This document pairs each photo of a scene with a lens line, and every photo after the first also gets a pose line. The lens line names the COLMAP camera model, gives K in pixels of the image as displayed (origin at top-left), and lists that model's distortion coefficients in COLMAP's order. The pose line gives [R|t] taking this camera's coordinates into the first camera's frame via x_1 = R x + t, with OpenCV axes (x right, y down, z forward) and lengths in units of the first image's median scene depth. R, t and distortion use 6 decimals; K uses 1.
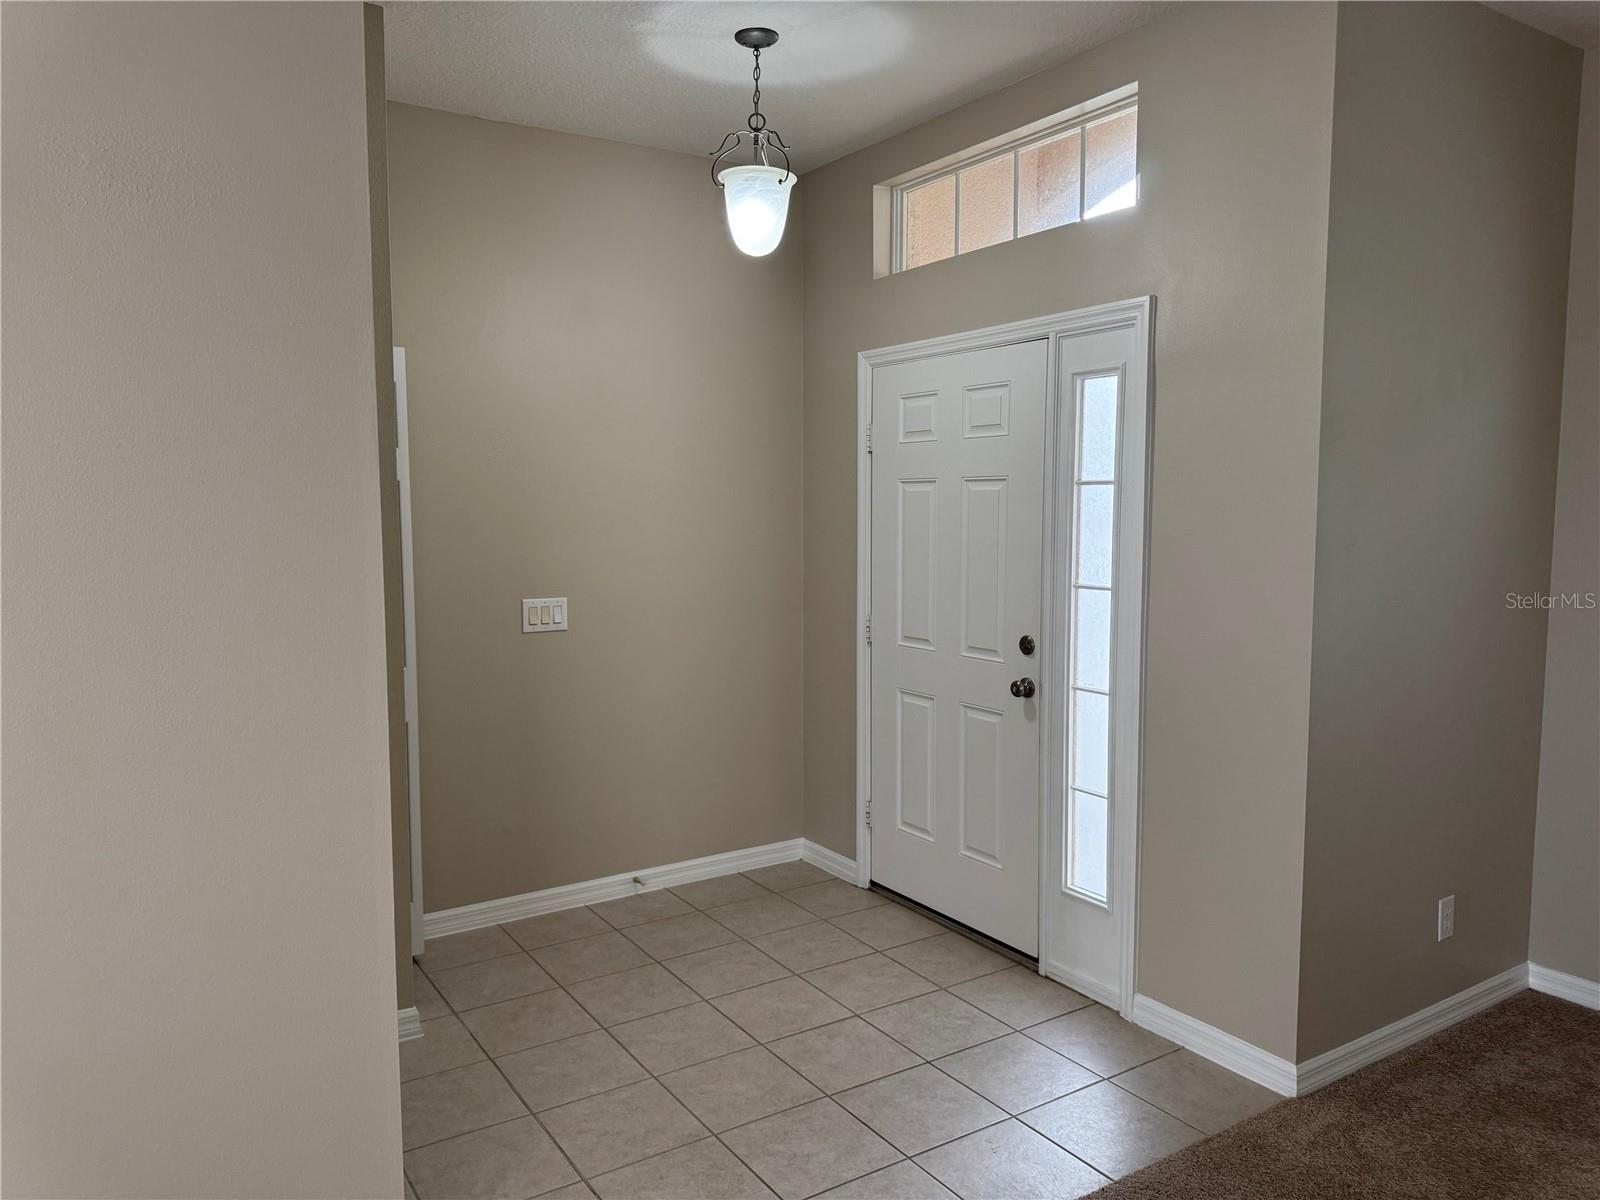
lens RADIAL K [[1131.6, 0, 798.0], [0, 1131.6, 607.4], [0, 0, 1]] dist [0.027549, -0.029216]
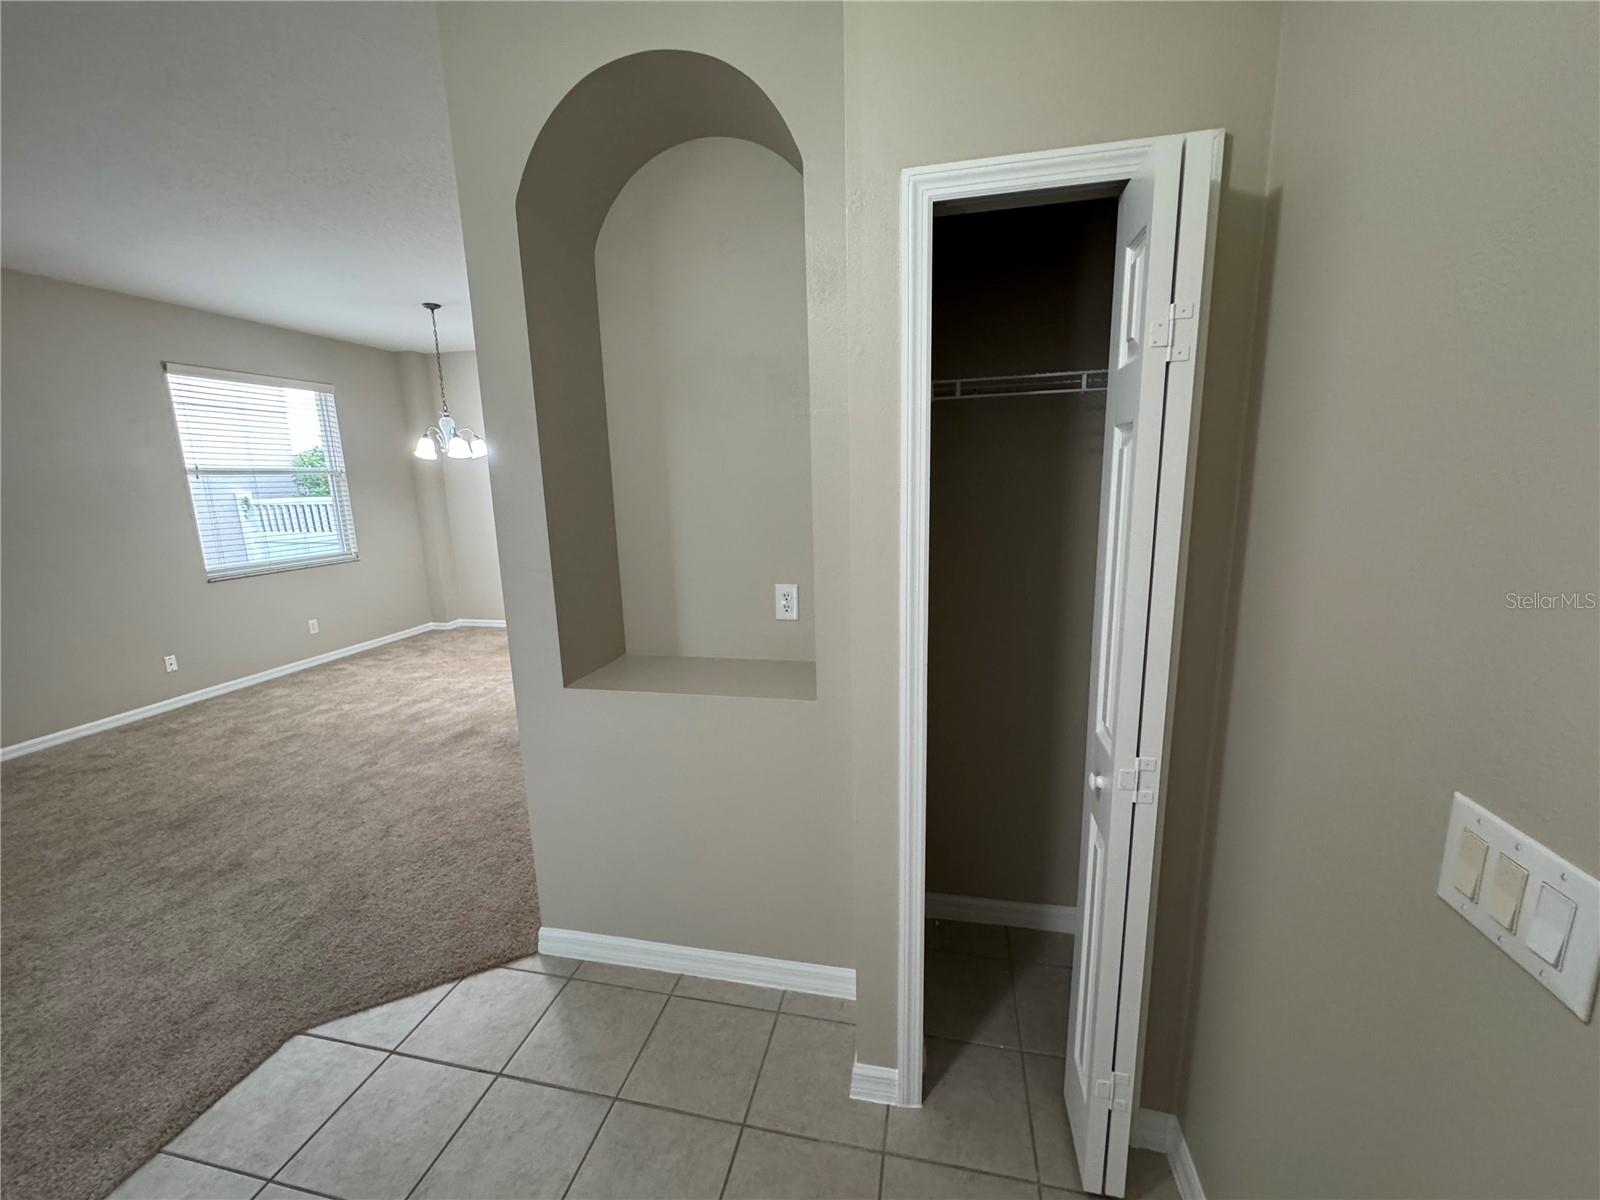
lens RADIAL K [[644.0, 0, 798.1], [0, 644.0, 601.9], [0, 0, 1]] dist [-0.005192, 0.000317]
pose [[-0.714950, 0.146943, -0.683560, -0.020853], [-0.038060, 0.968037, 0.247904, -0.100372], [0.698139, 0.203255, -0.686505, 1.129180]]
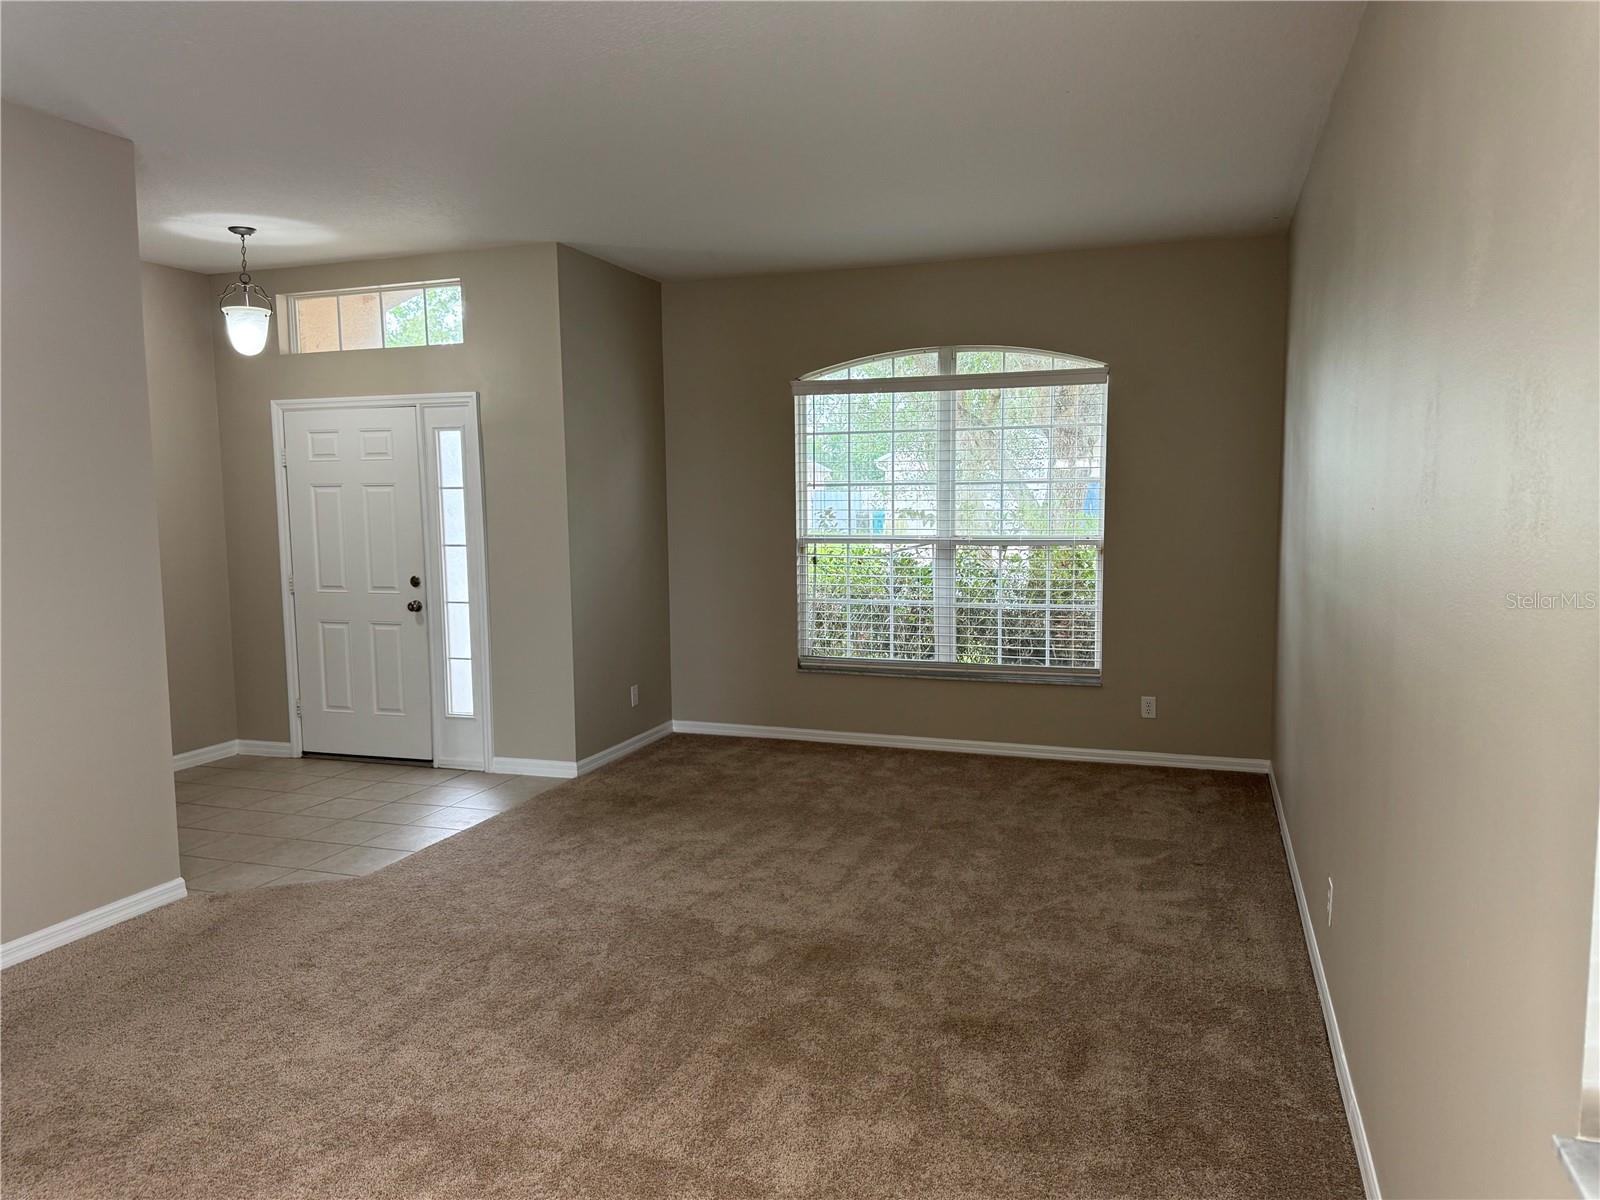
lens RADIAL K [[1154.3, 0, 804.7], [0, 1154.3, 604.6], [0, 0, 1]] dist [0.027792, -0.016120]
pose [[0.791570, -0.069683, 0.607092, -0.424292], [0.066881, 0.997388, 0.027278, 0.063079], [-0.607407, 0.019011, 0.794163, -0.809207]]
